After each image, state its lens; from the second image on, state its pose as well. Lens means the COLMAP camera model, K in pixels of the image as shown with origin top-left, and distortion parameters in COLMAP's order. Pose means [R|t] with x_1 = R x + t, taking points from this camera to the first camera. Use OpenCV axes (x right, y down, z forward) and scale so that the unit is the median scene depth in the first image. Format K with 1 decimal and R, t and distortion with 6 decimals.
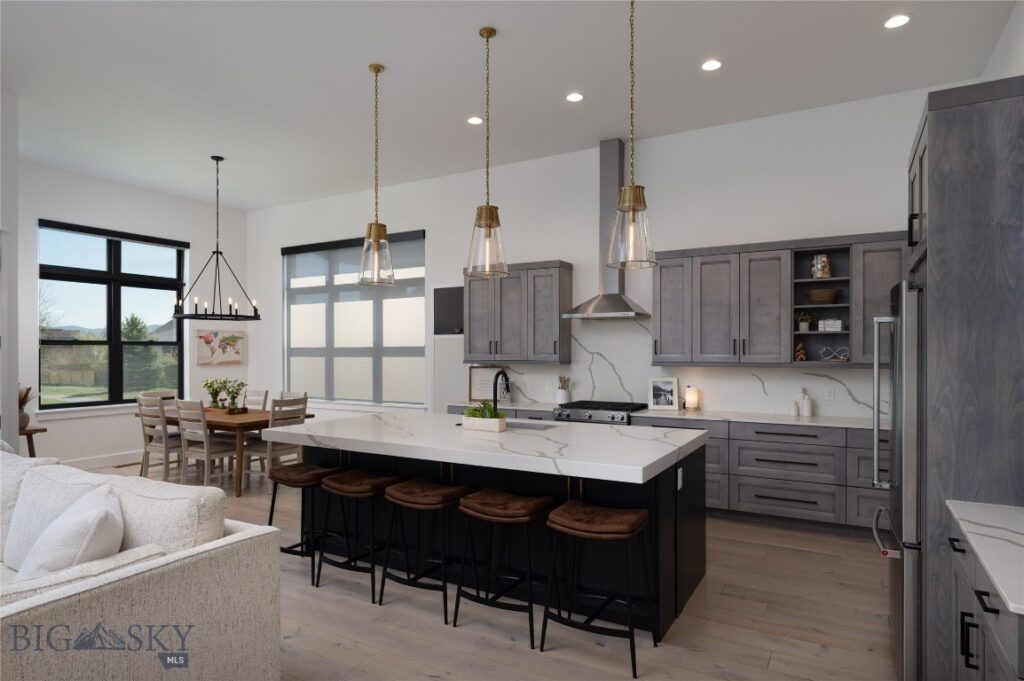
lens RADIAL K [[587.7, 0, 517.4], [0, 587.7, 346.1], [0, 0, 1]] dist [-0.004344, -0.000507]
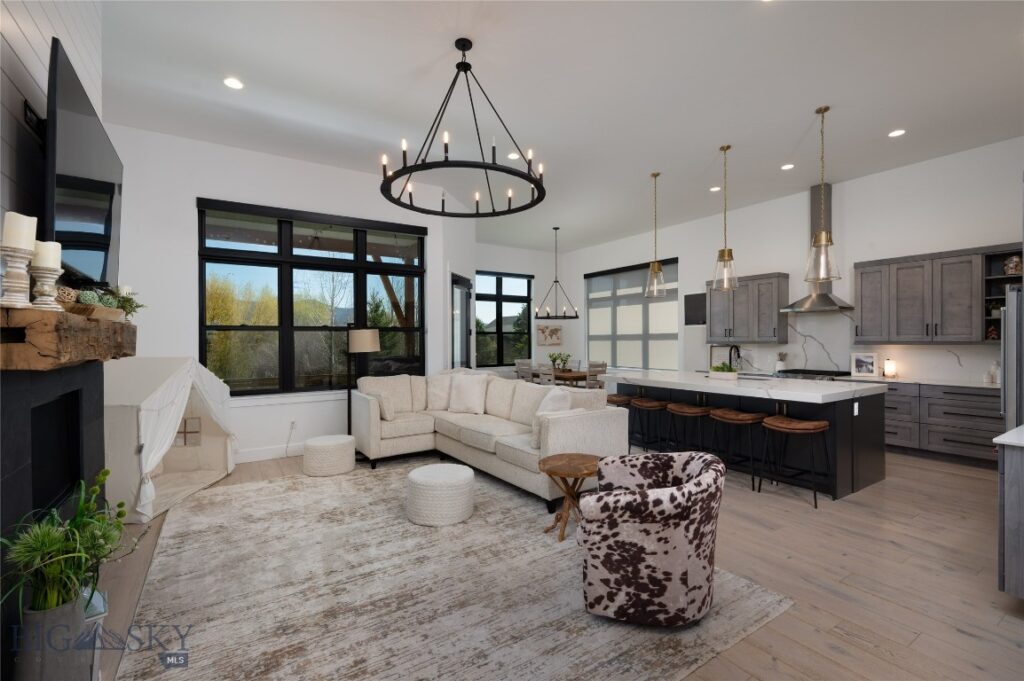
lens RADIAL K [[451.7, 0, 512.0], [0, 451.7, 340.5], [0, 0, 1]] dist [-0.000022, -0.000091]
pose [[0.886454, -0.002865, -0.462808, 0.004855], [0.006880, 0.999952, 0.006988, 0.010310], [0.462765, -0.009379, 0.886431, -0.302167]]
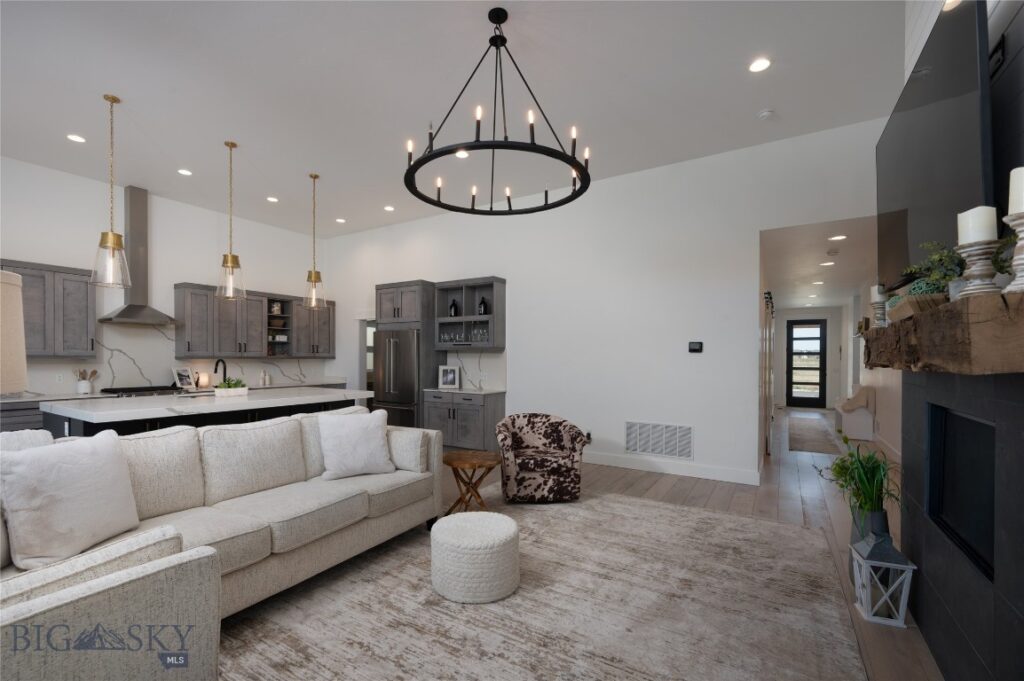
lens RADIAL K [[466.6, 0, 490.0], [0, 466.6, 362.1], [0, 0, 1]] dist [0.000339, -0.000010]
pose [[0.045693, -0.006602, 0.998934, -0.841734], [-0.010133, 0.999924, 0.007072, 0.023349], [-0.998904, -0.010445, 0.045623, 0.162783]]
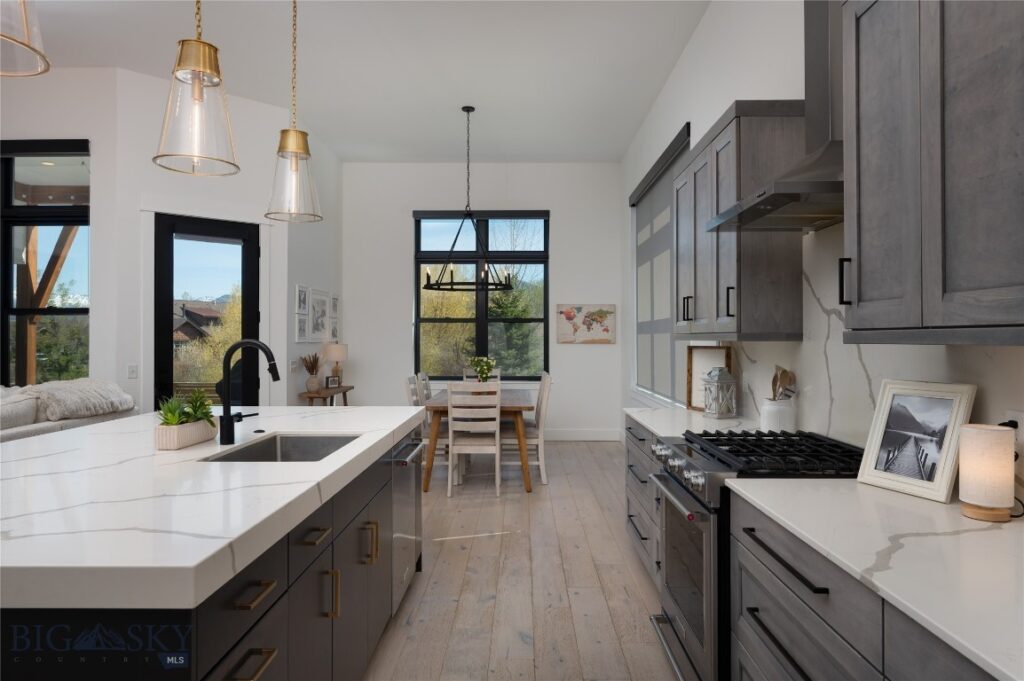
lens RADIAL K [[646.7, 0, 513.2], [0, 646.7, 331.8], [0, 0, 1]] dist [0.006067, -0.000452]
pose [[0.486020, -0.006641, -0.873923, 0.410419], [0.003821, 0.999978, -0.005474, 0.026731], [0.873940, -0.000679, 0.486034, 0.622660]]
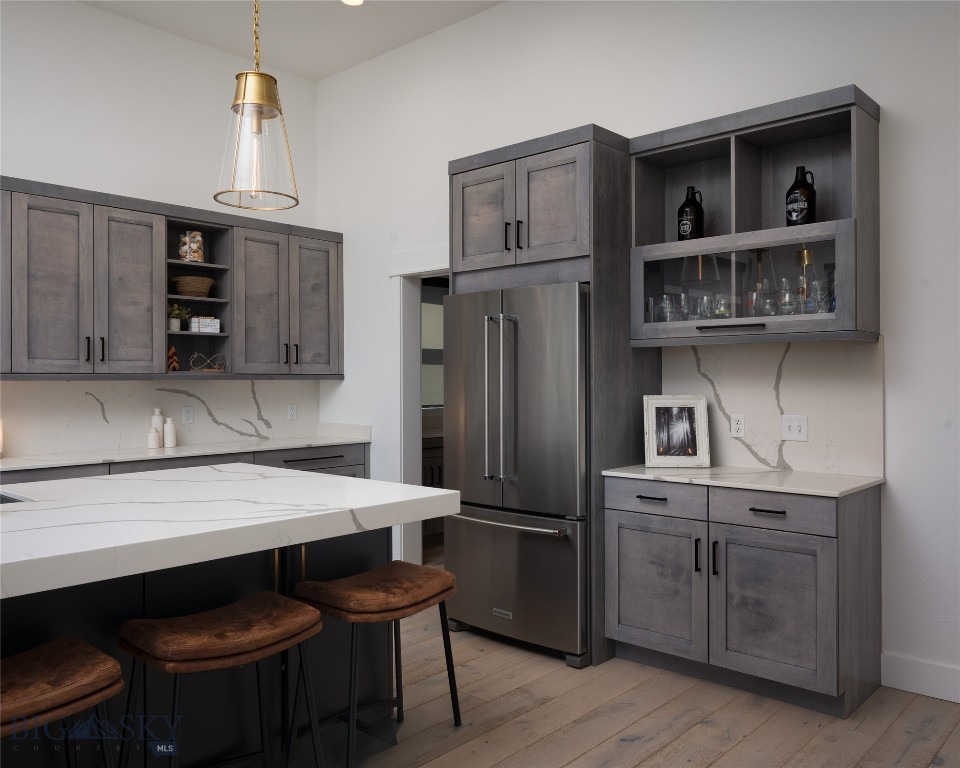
lens RADIAL K [[789.7, 0, 480.0], [0, 789.7, 384.0], [0, 0, 1]] dist [0.006246, 0.003208]
pose [[0.215718, -0.001264, 0.976455, -0.326544], [-0.002259, 0.999996, 0.001794, 0.031745], [-0.976453, -0.002593, 0.215715, 0.337097]]
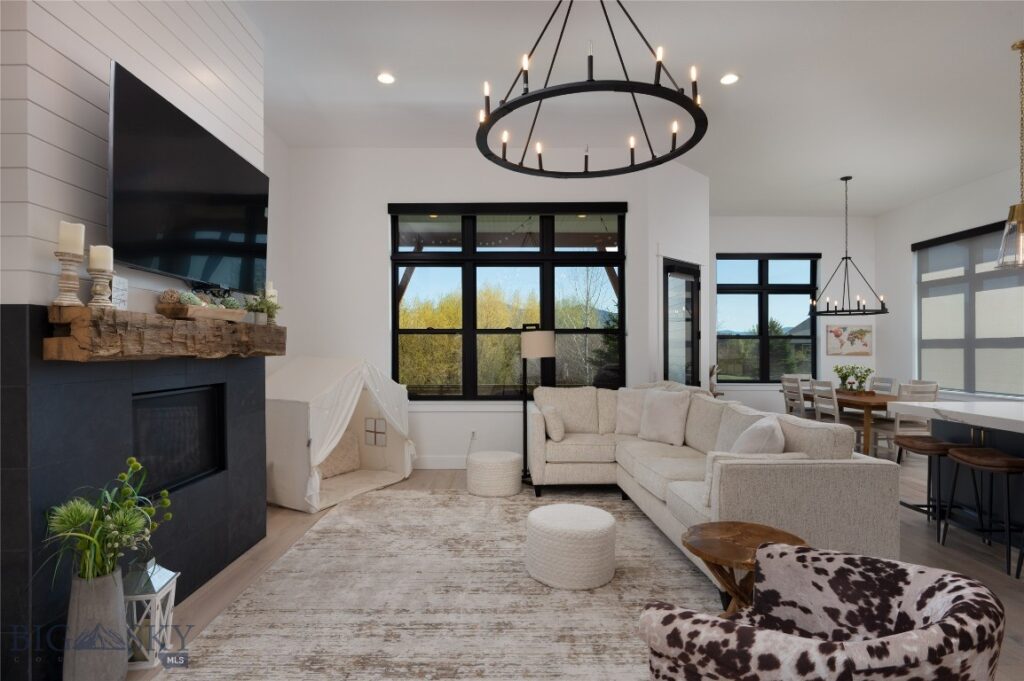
lens RADIAL K [[518.2, 0, 502.9], [0, 518.2, 349.4], [0, 0, 1]] dist [-0.000638, -0.000520]
pose [[0.492020, 0.002626, -0.870580, 0.062763], [0.003100, 0.999984, 0.004769, 0.018901], [0.870578, -0.005045, 0.492004, -0.127499]]
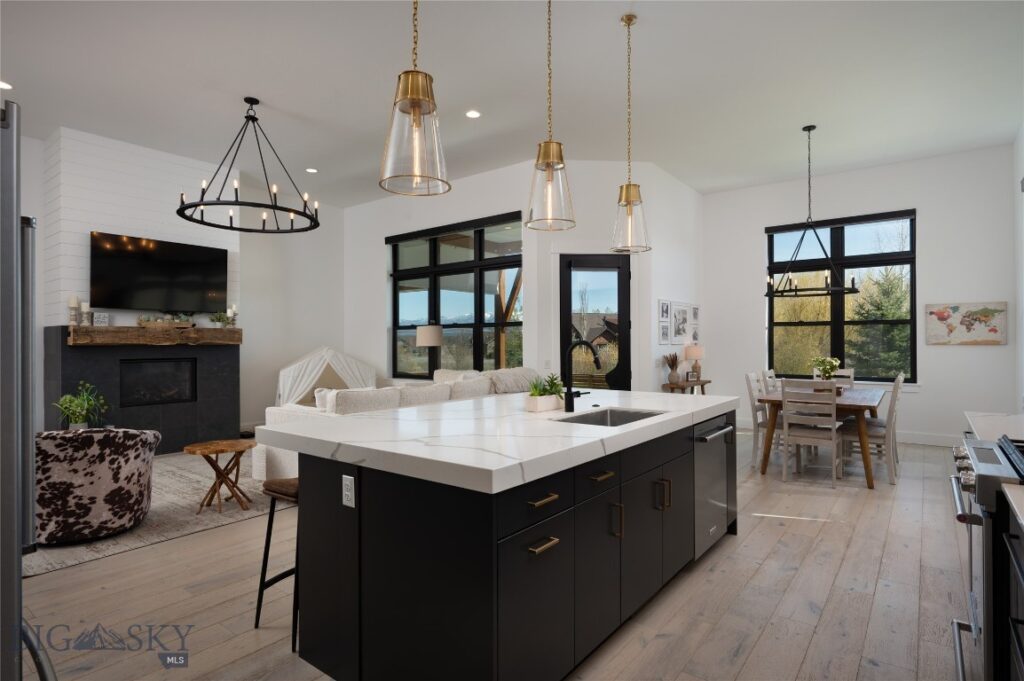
lens RADIAL K [[538.1, 0, 515.5], [0, 538.1, 342.2], [0, 0, 1]] dist [-0.000864, -0.000265]
pose [[-0.132664, 0.002131, -0.991159, 0.465651], [0.010073, 0.999949, 0.000802, 0.029313], [0.991110, -0.009878, -0.132678, 0.680688]]
